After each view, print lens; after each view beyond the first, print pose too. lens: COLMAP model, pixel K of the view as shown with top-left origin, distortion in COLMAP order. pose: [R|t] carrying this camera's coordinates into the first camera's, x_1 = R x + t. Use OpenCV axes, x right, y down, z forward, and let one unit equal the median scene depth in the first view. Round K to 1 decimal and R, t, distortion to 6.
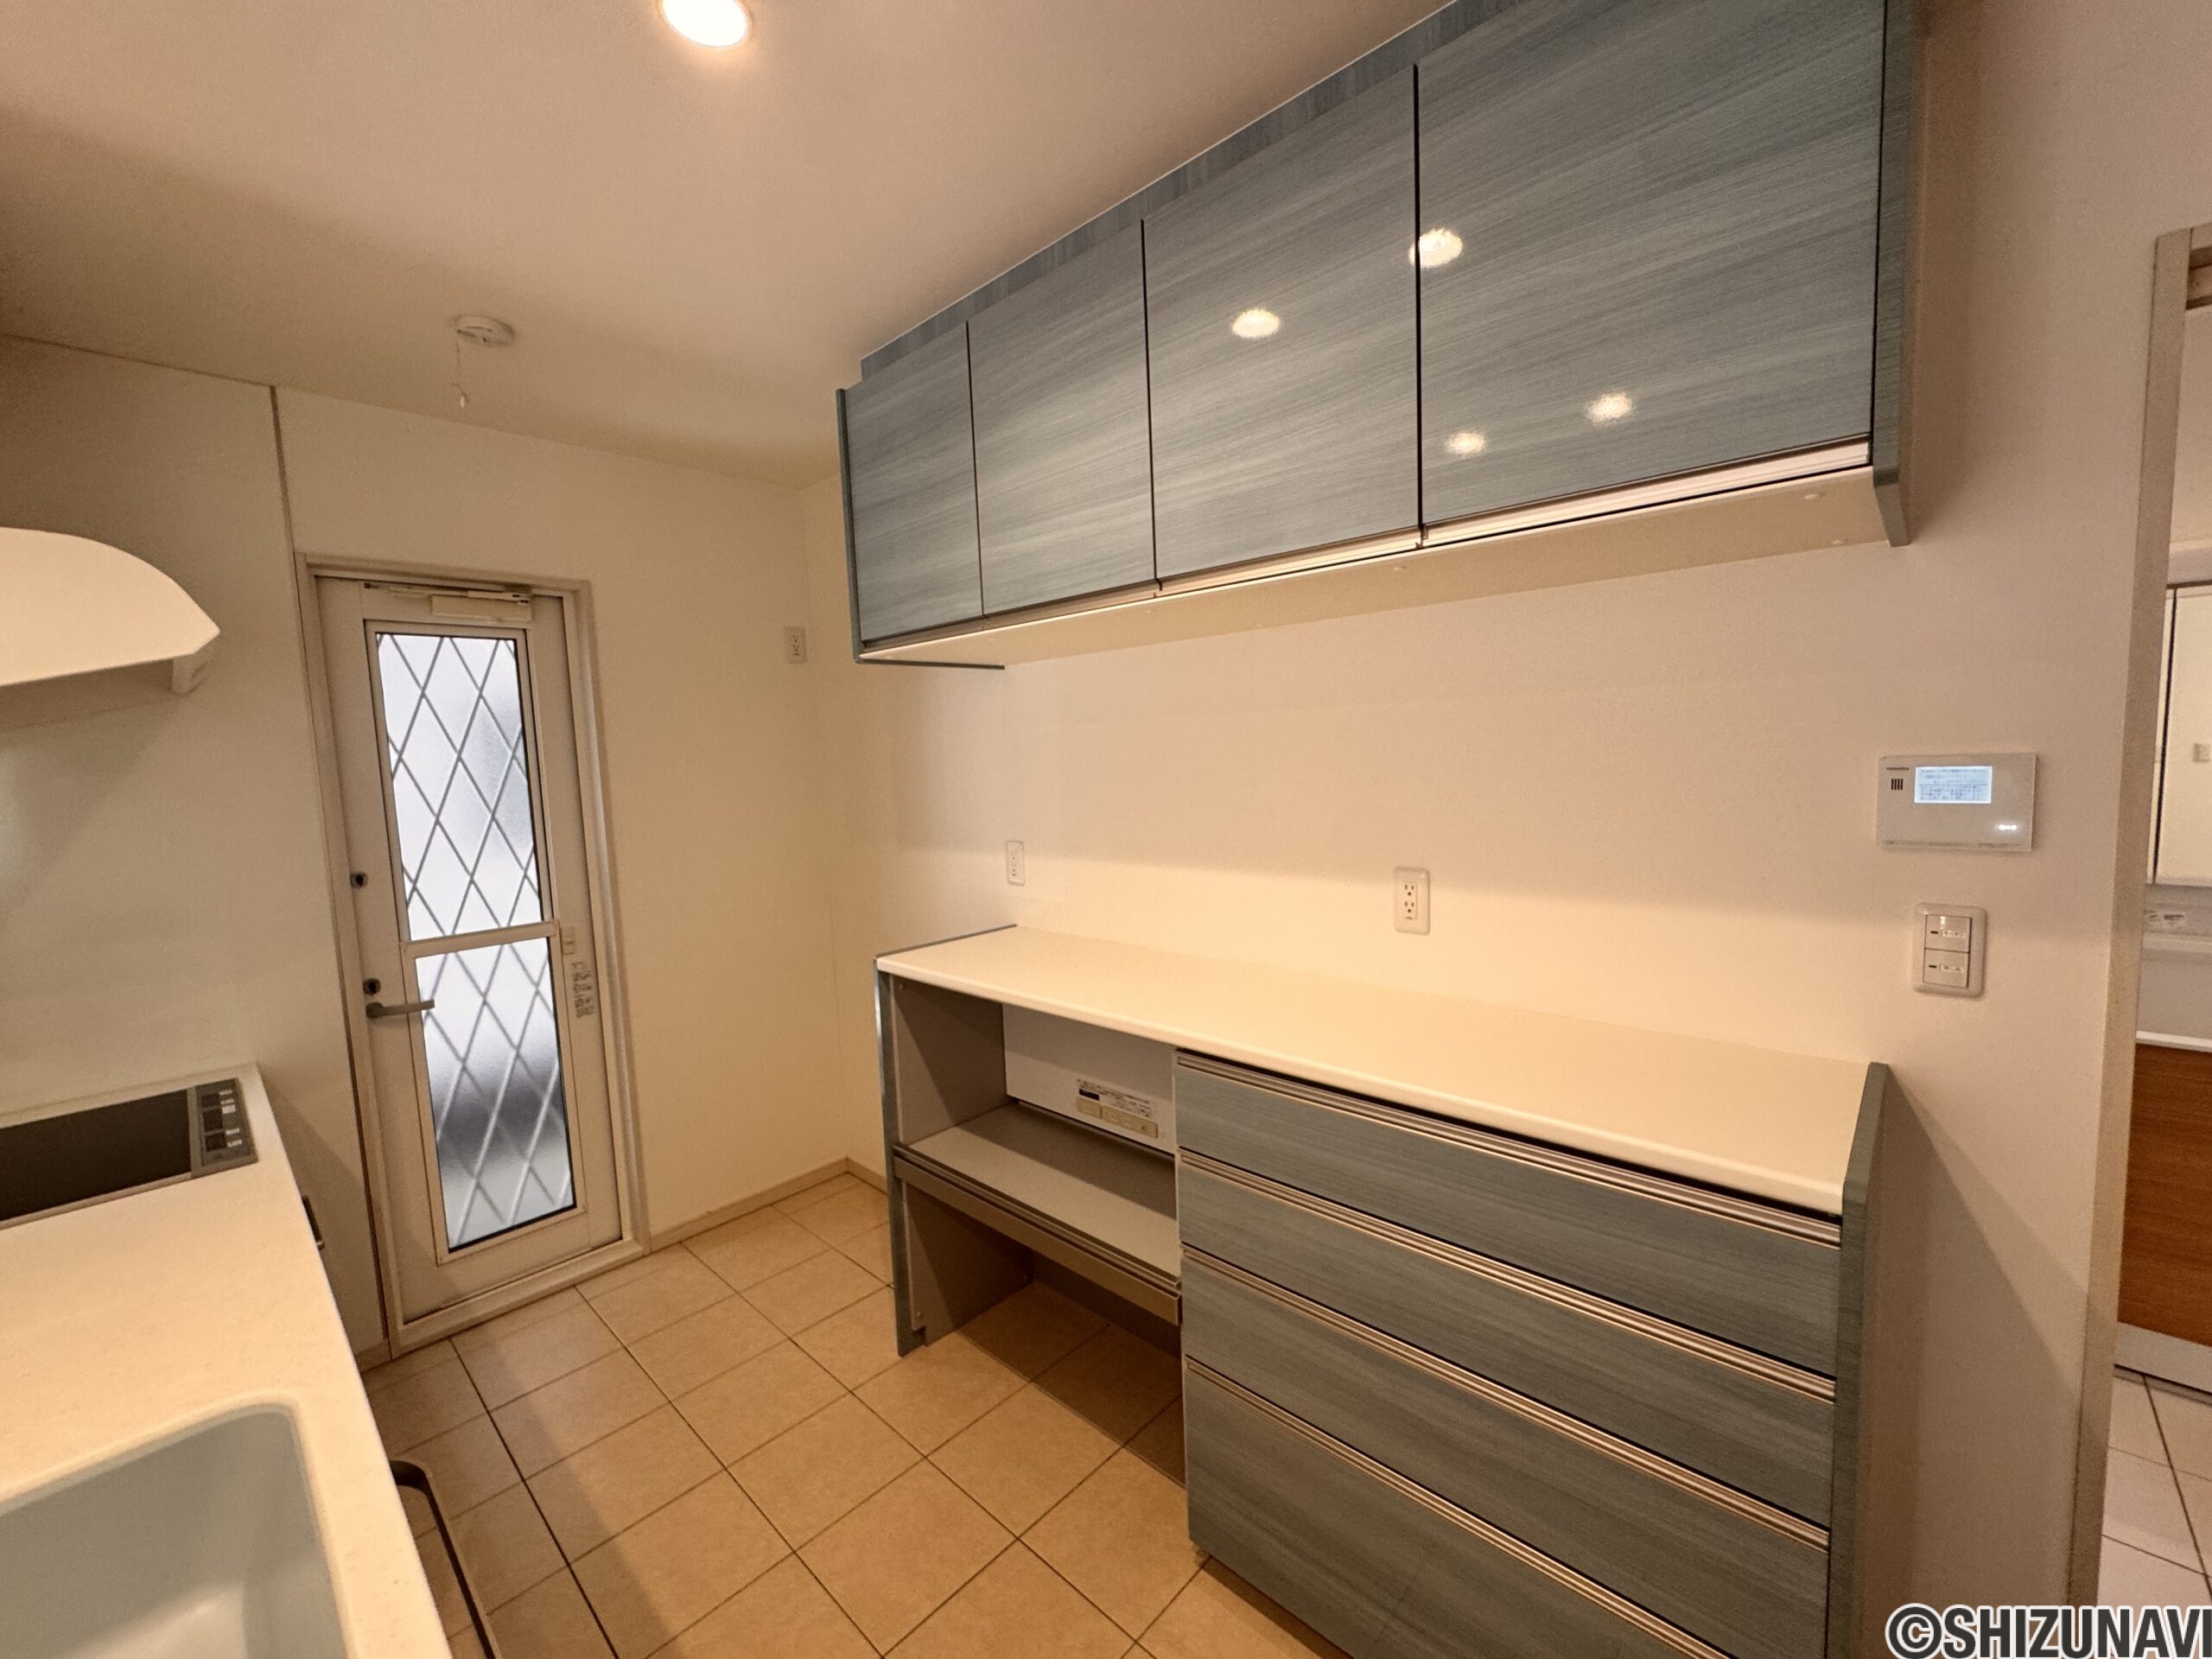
lens RADIAL K [[884.4, 0, 1101.7], [0, 884.4, 833.9], [0, 0, 1]] dist [-0.005305, 0.000724]
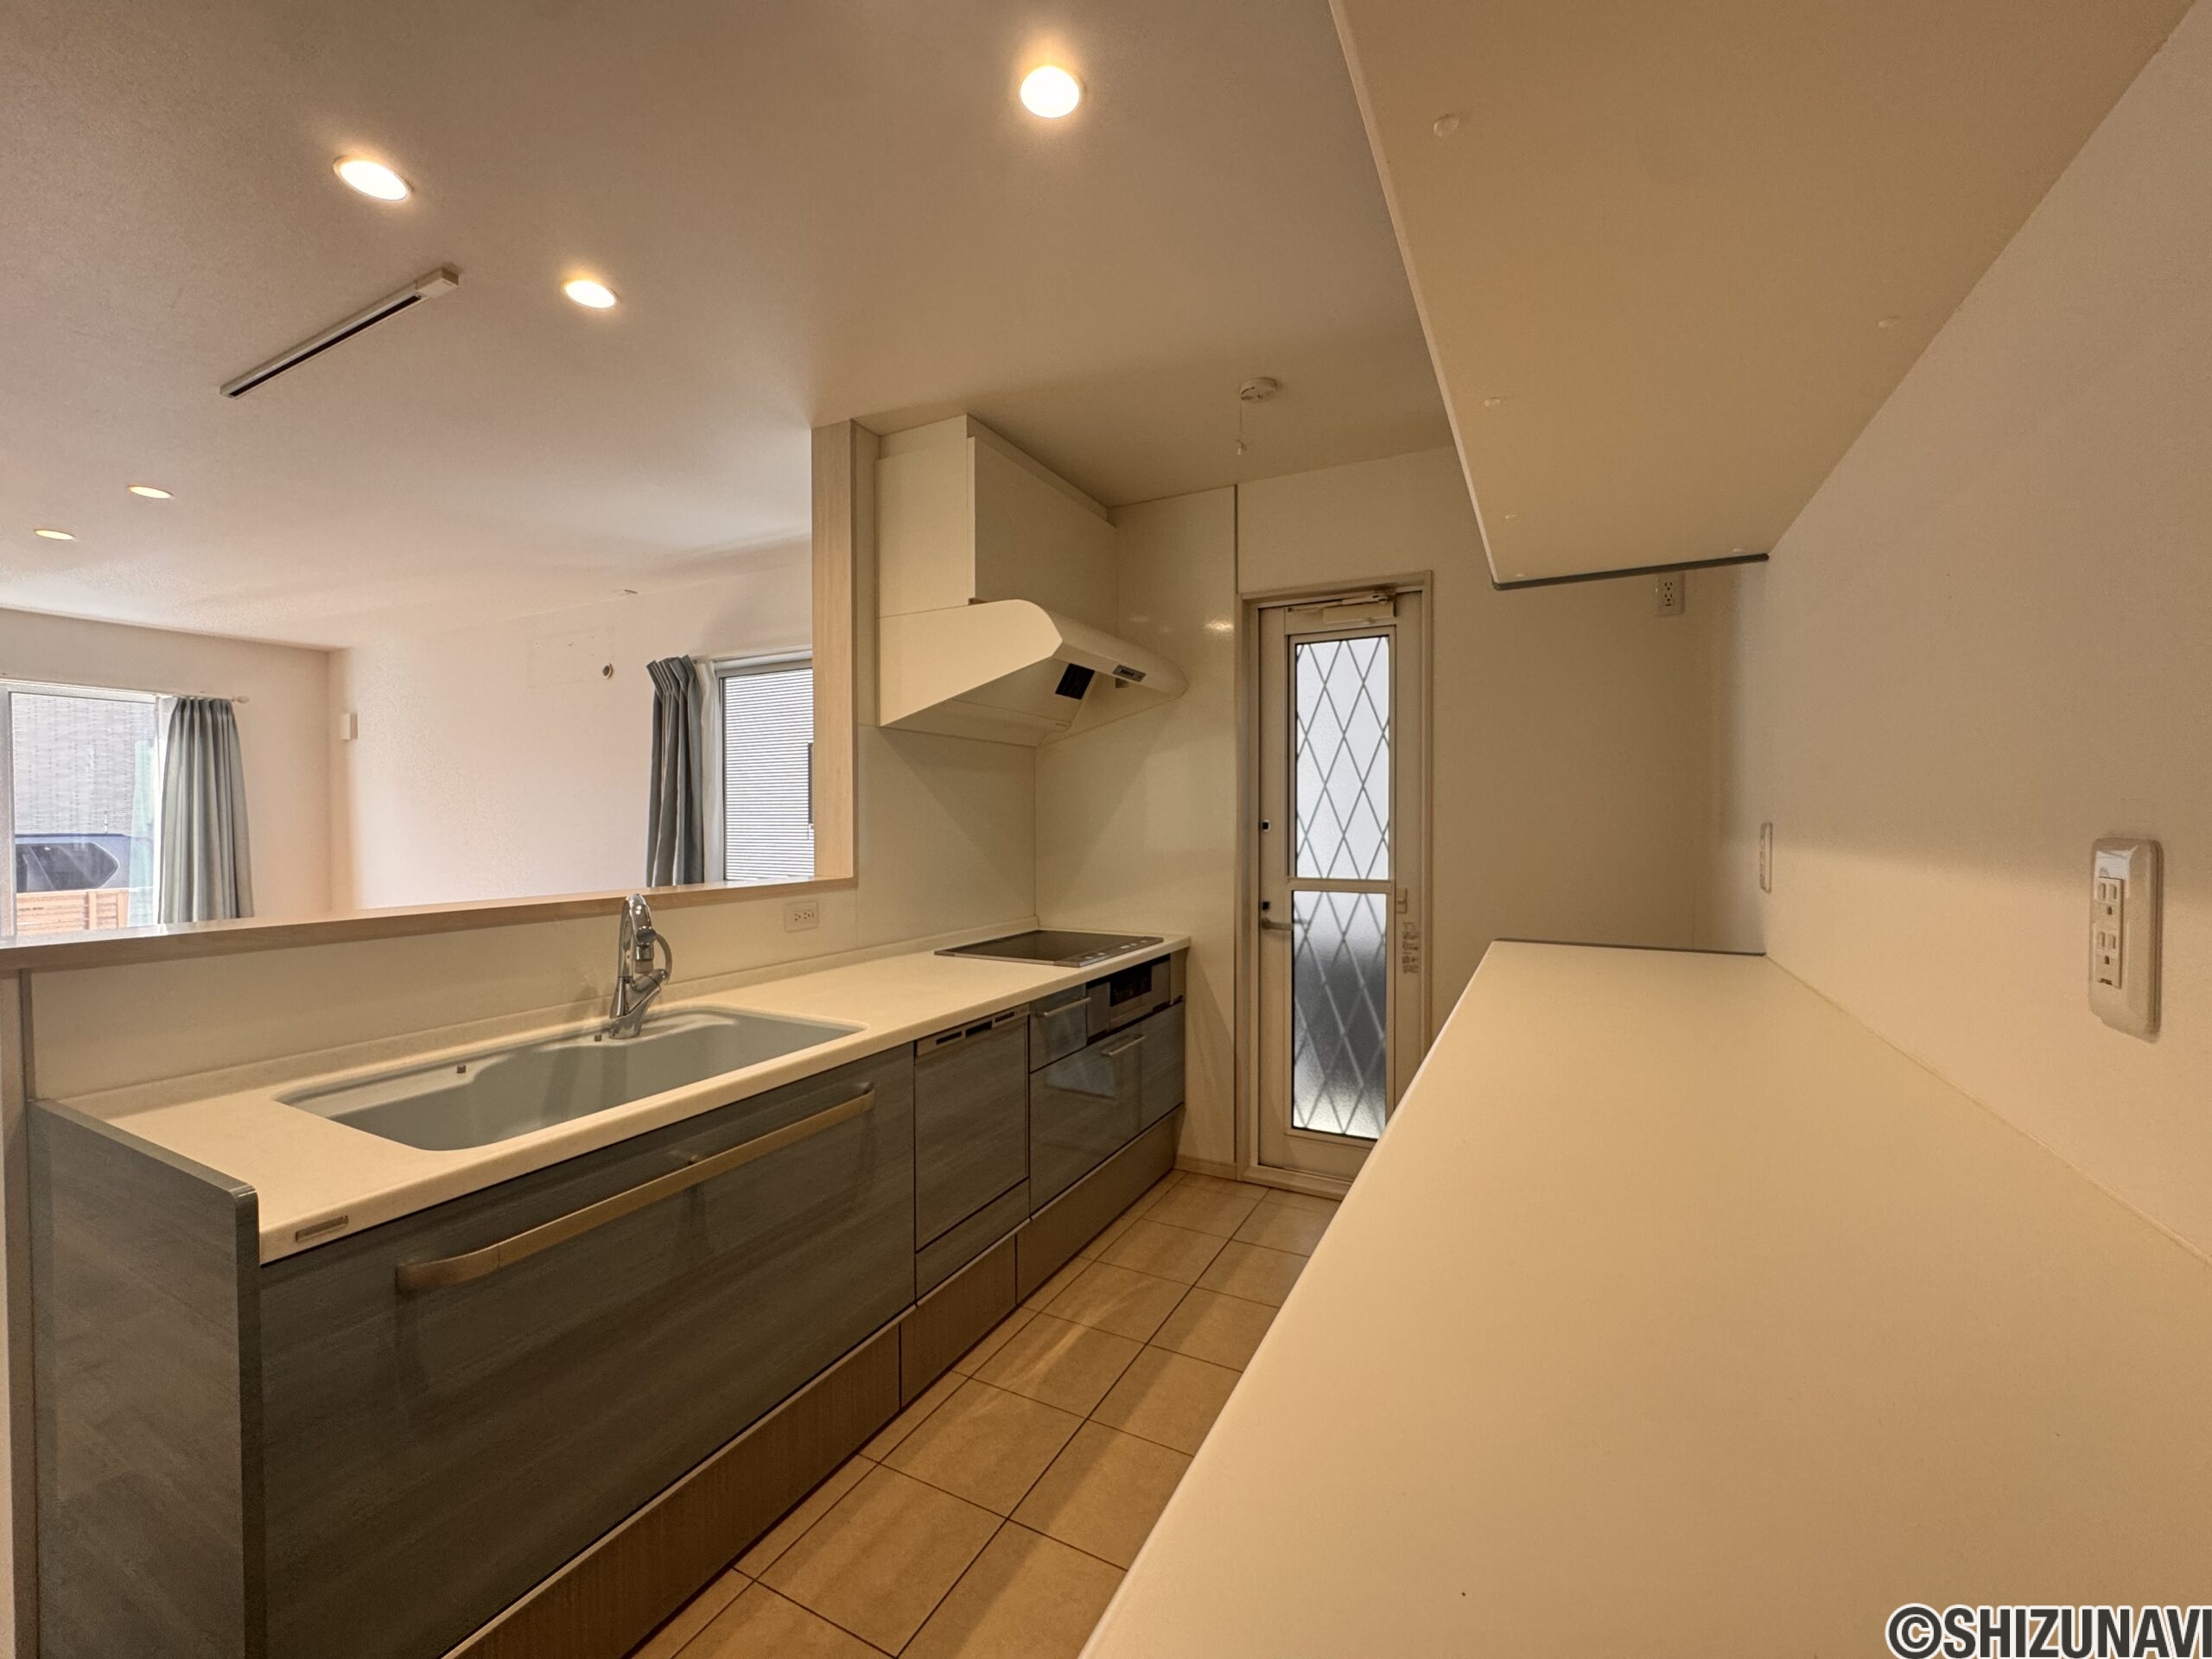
lens RADIAL K [[884.4, 0, 1101.3], [0, 884.4, 822.8], [0, 0, 1]] dist [-0.005305, 0.000724]
pose [[0.267000, 0.044291, -0.962678, 0.391435], [-0.102719, 0.994561, 0.017268, 0.048591], [0.958207, 0.094275, 0.270097, 0.362456]]
